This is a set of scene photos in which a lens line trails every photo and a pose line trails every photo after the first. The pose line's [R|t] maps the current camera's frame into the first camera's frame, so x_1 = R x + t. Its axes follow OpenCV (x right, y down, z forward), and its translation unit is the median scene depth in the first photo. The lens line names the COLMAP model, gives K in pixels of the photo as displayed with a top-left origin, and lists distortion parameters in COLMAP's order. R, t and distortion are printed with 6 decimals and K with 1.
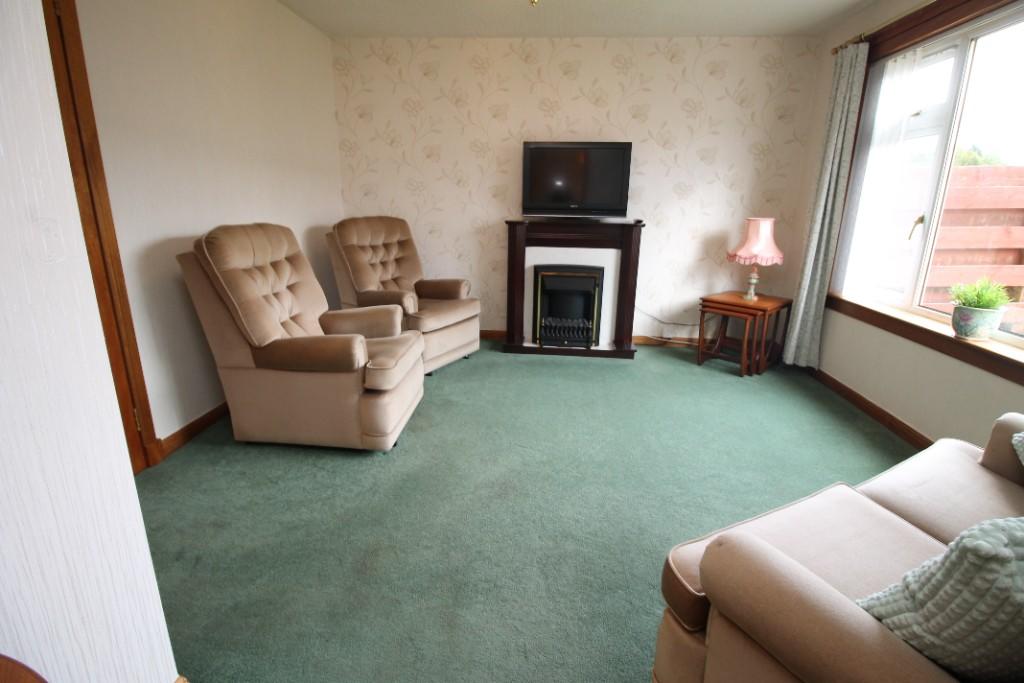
lens RADIAL K [[479.9, 0, 513.4], [0, 479.9, 329.4], [0, 0, 1]] dist [0.003276, -0.014297]
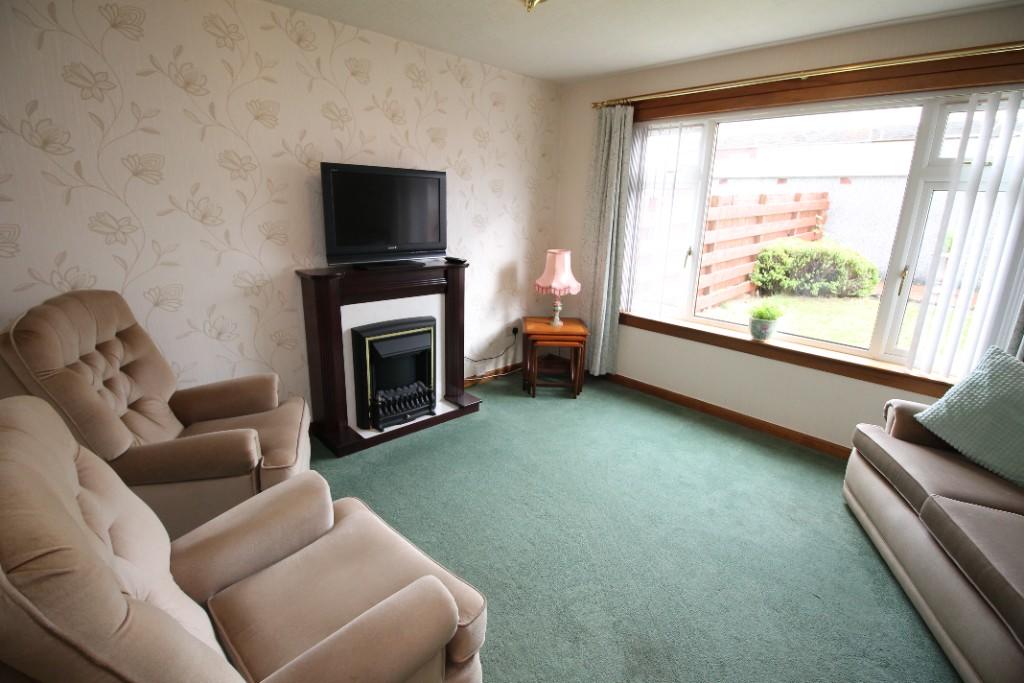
lens RADIAL K [[479.9, 0, 513.4], [0, 479.9, 329.4], [0, 0, 1]] dist [0.003276, -0.014297]
pose [[0.658366, -0.187101, 0.729073, -0.347879], [0.177016, 0.979933, 0.091630, -0.164730], [-0.731587, 0.068731, 0.678275, 0.333980]]
